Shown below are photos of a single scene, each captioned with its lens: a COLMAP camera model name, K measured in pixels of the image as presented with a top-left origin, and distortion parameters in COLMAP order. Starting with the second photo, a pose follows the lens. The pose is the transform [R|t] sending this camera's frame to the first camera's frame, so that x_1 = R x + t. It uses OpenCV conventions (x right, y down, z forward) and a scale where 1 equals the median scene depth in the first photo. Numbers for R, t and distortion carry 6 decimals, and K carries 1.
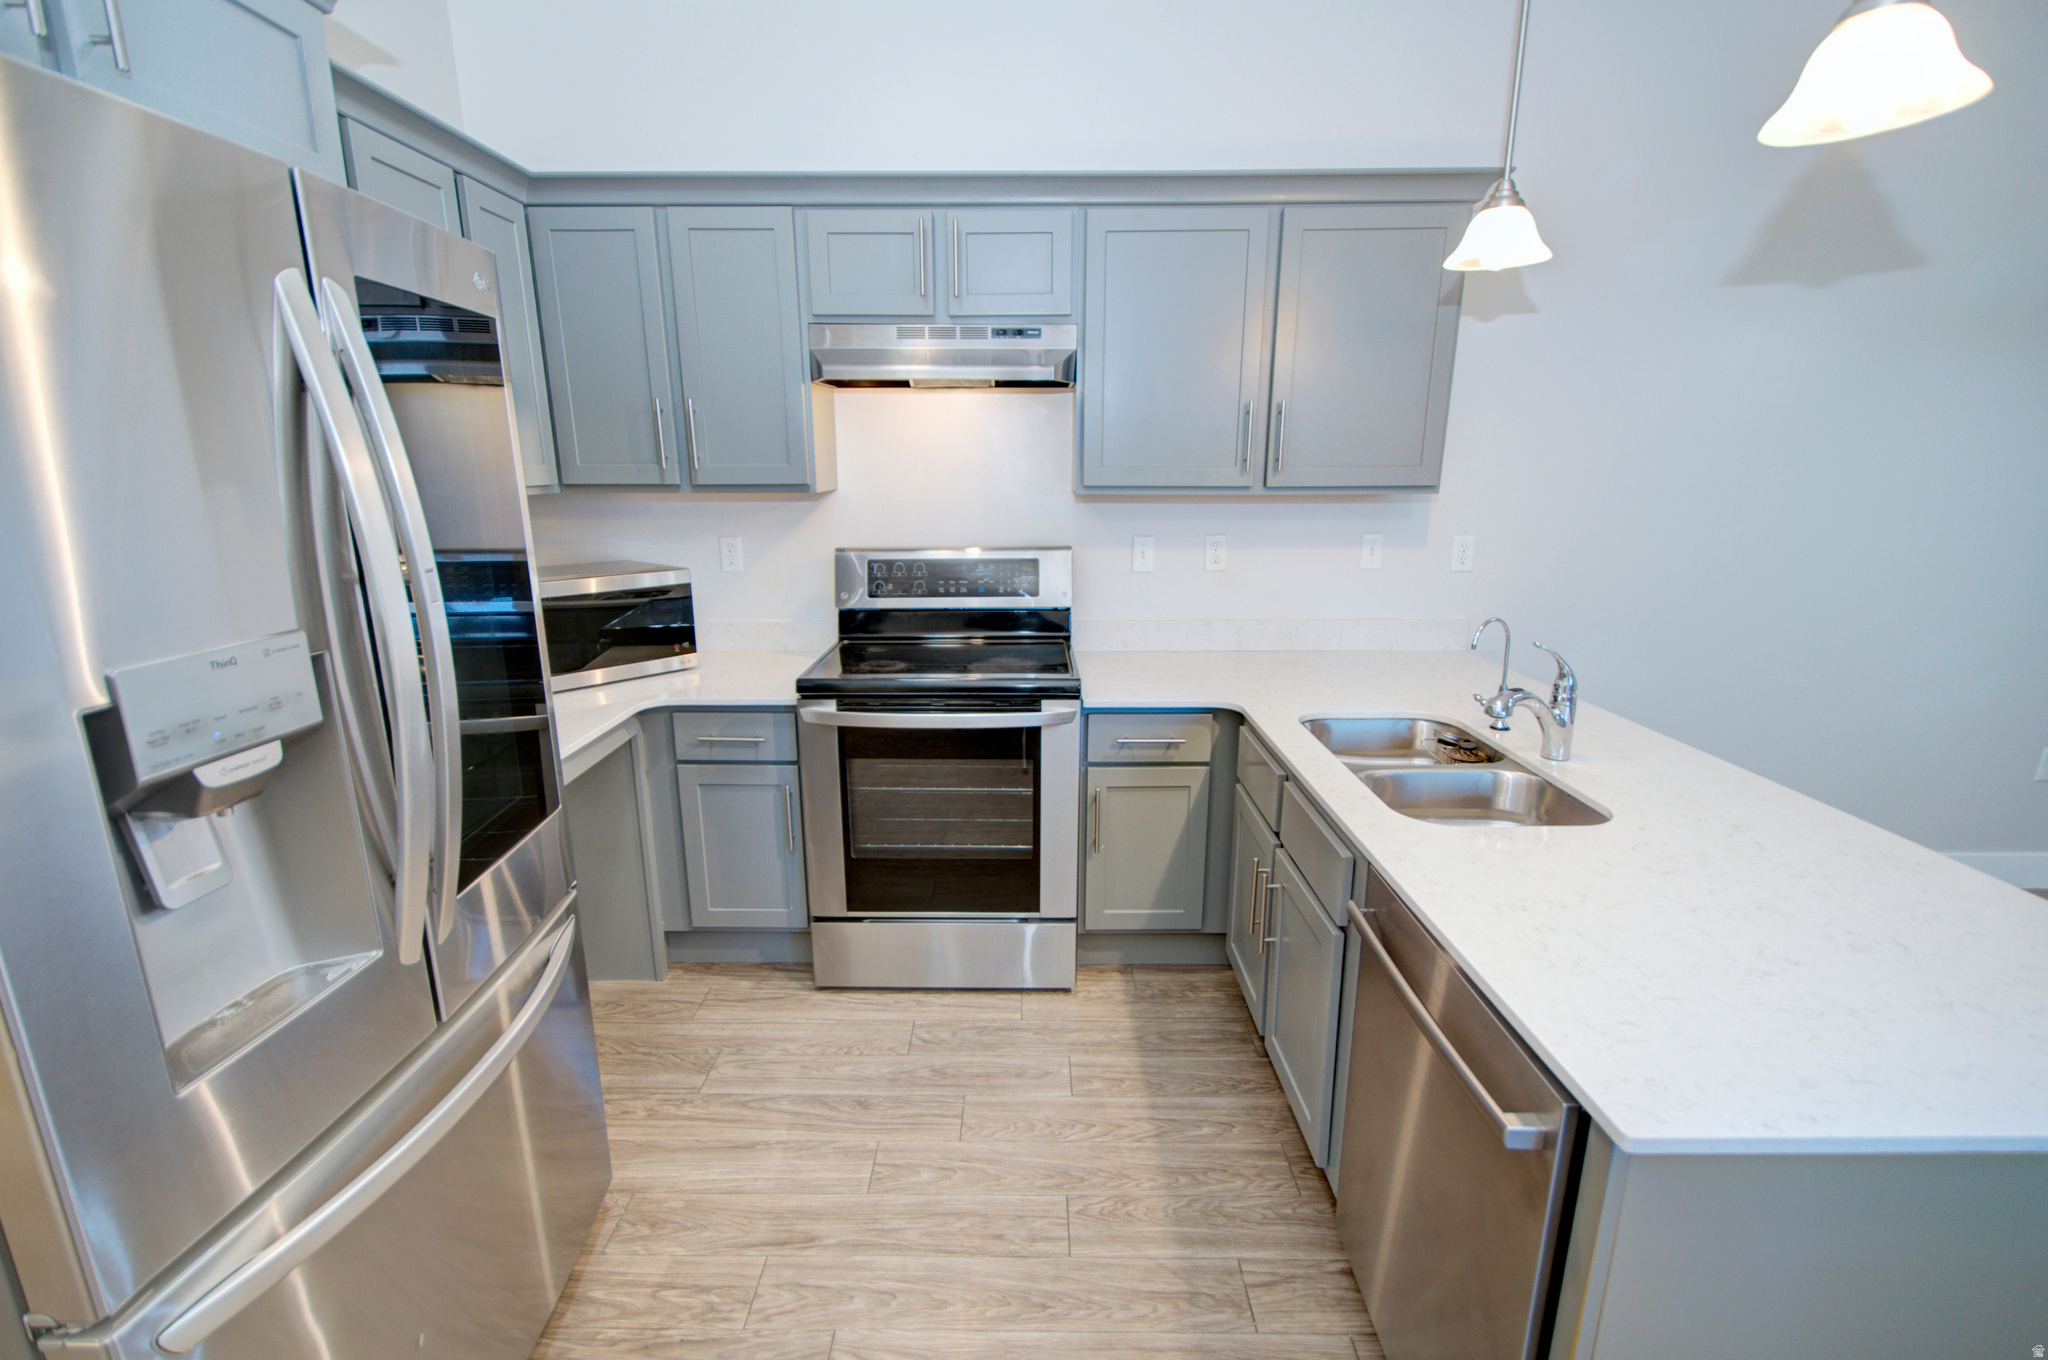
lens RADIAL K [[914.5, 0, 1025.1], [0, 914.5, 674.9], [0, 0, 1]] dist [0.005192, 0.000249]
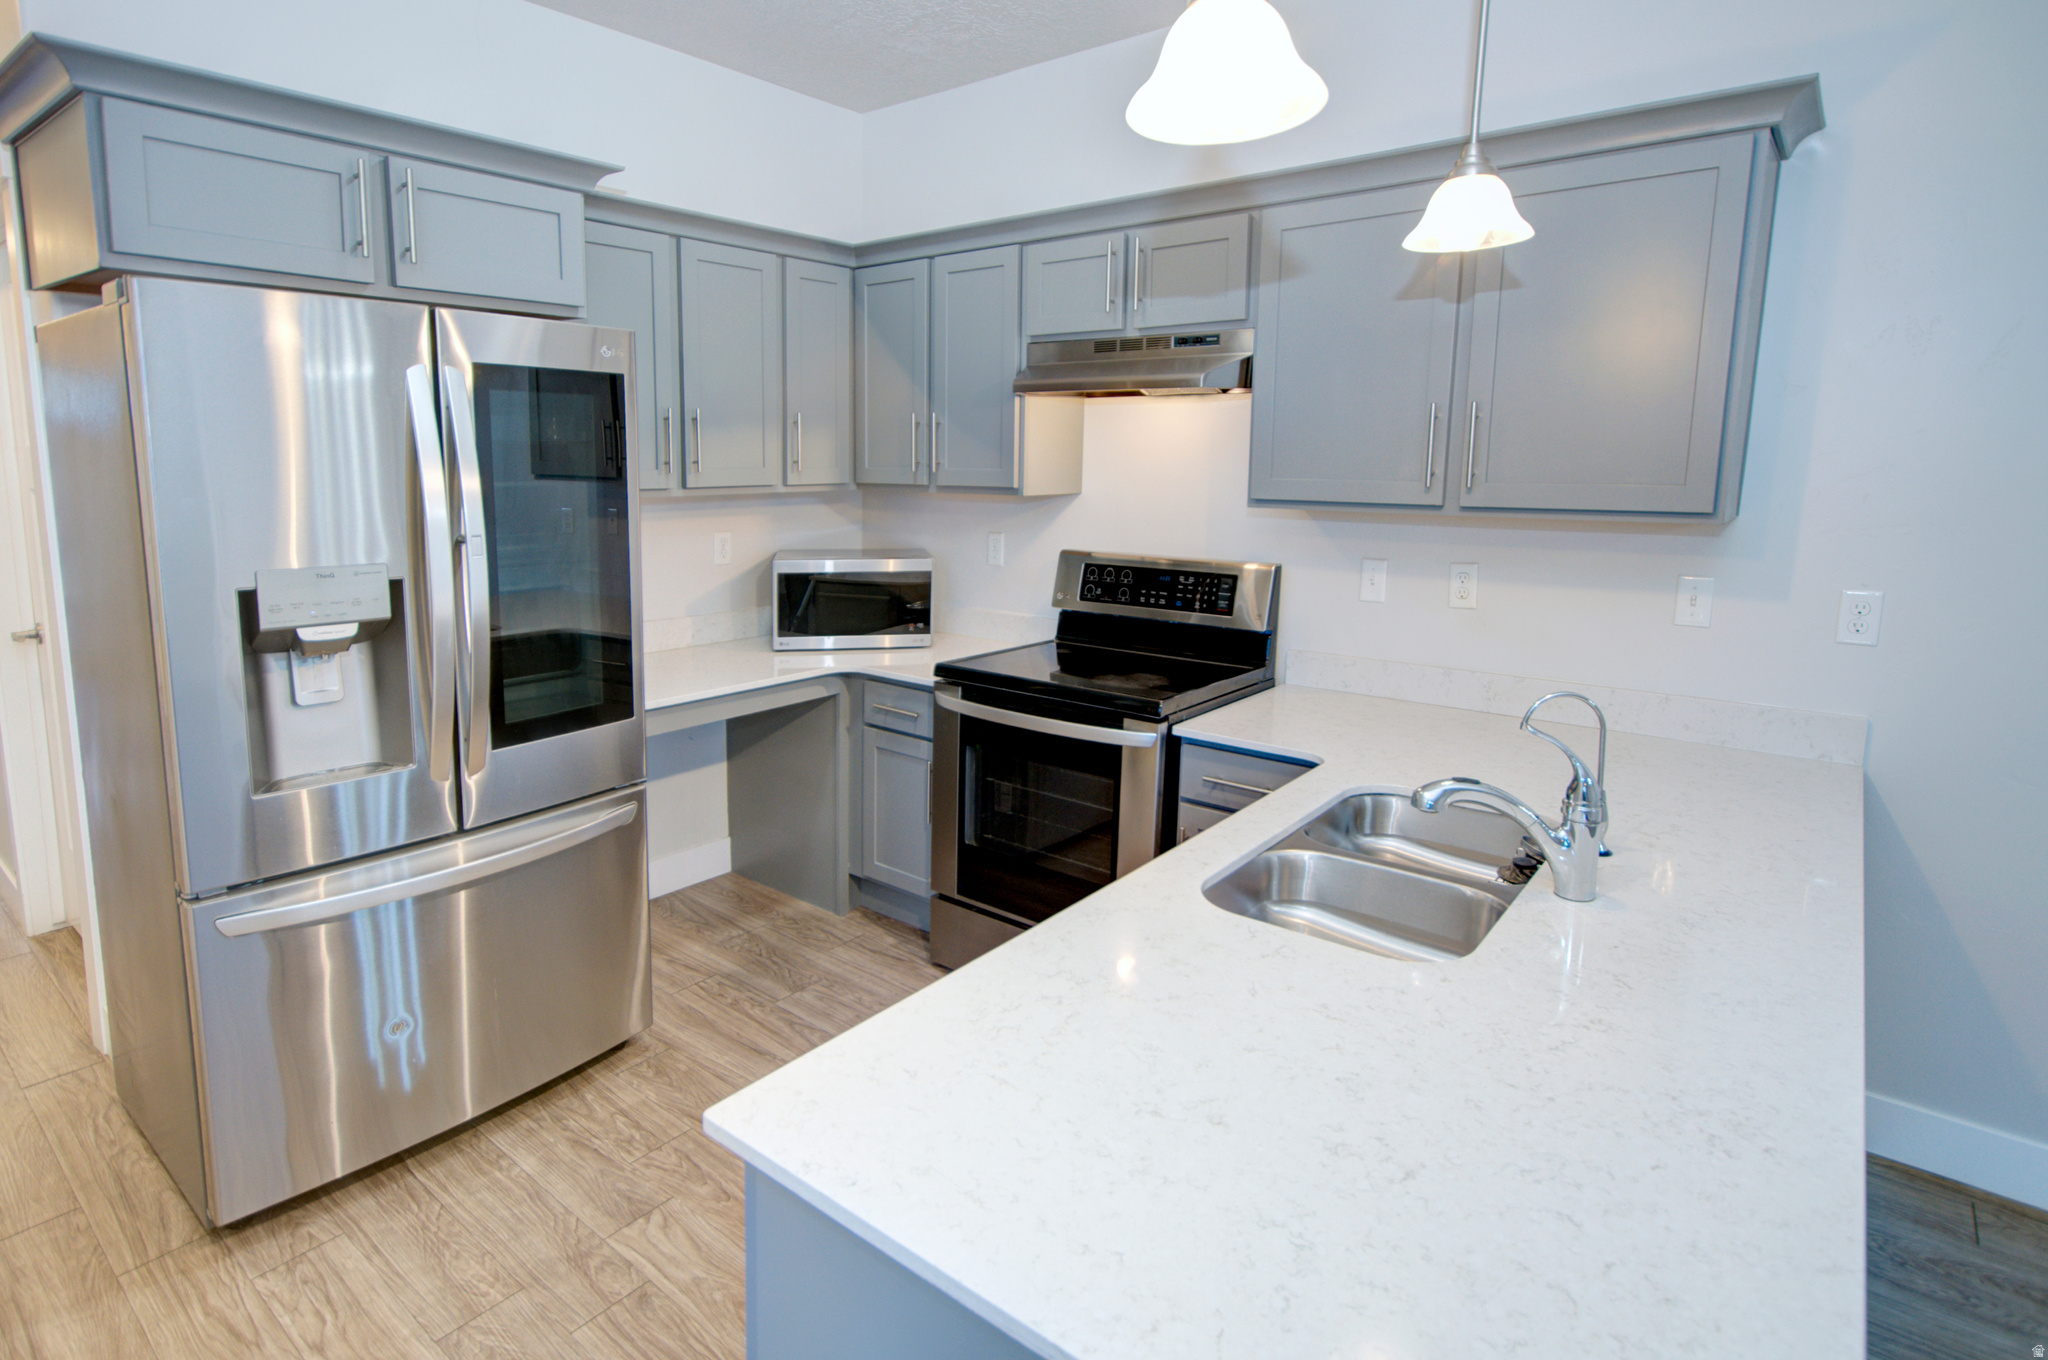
lens RADIAL K [[1058.0, 0, 1029.4], [0, 1058.0, 571.3], [0, 0, 1]] dist [0.010292, 0.005410]
pose [[0.783958, 0.074756, -0.616296, 0.583671], [-0.147606, 0.986701, -0.068077, -0.032868], [0.603011, 0.144339, 0.784566, 0.054896]]
